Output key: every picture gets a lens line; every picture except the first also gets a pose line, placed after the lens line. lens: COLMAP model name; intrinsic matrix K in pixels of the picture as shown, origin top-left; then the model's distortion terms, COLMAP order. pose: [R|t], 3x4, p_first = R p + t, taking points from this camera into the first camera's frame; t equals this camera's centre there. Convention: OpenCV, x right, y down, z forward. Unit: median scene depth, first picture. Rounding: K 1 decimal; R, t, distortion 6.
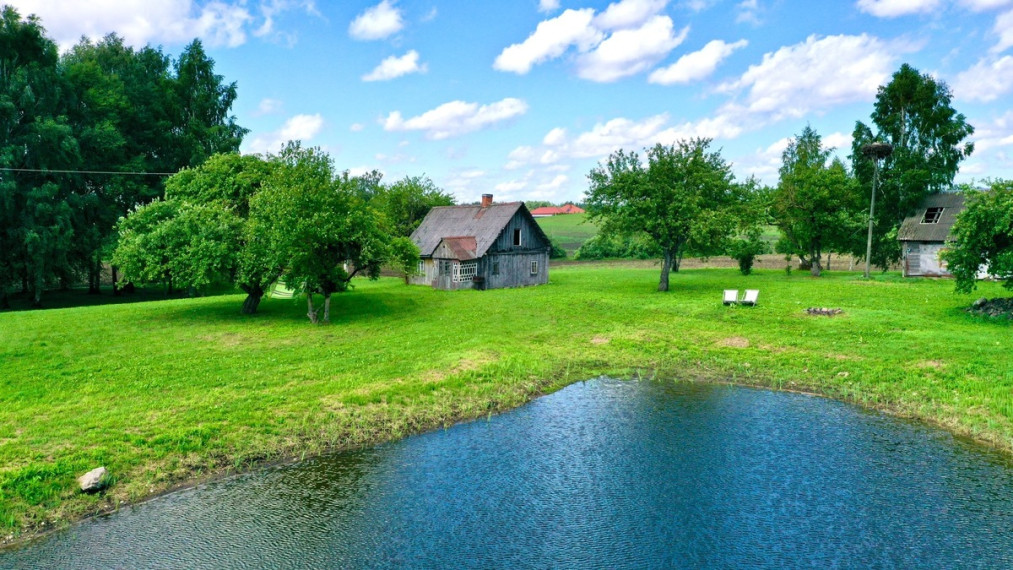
lens RADIAL K [[795.2, 0, 499.6], [0, 795.2, 278.9], [0, 0, 1]] dist [0.009388, -0.006431]
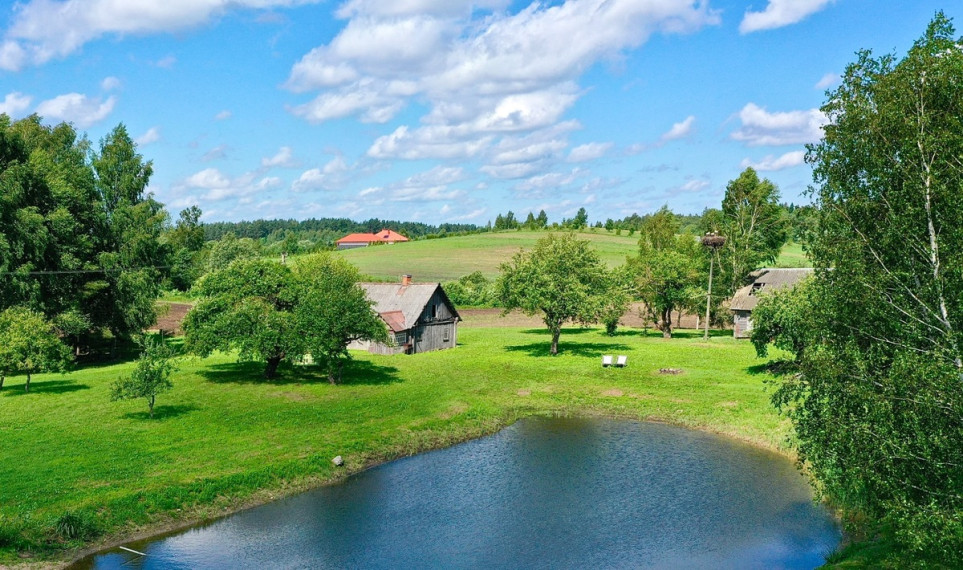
lens RADIAL K [[1016.2, 0, 372.5], [0, 1016.2, 370.1], [0, 0, 1]] dist [0.012633, 0.000000]
pose [[0.995679, -0.013028, 0.091943, -0.223263], [0.007907, 0.998408, 0.055840, -0.049600], [-0.092524, -0.054872, 0.994197, -0.581583]]
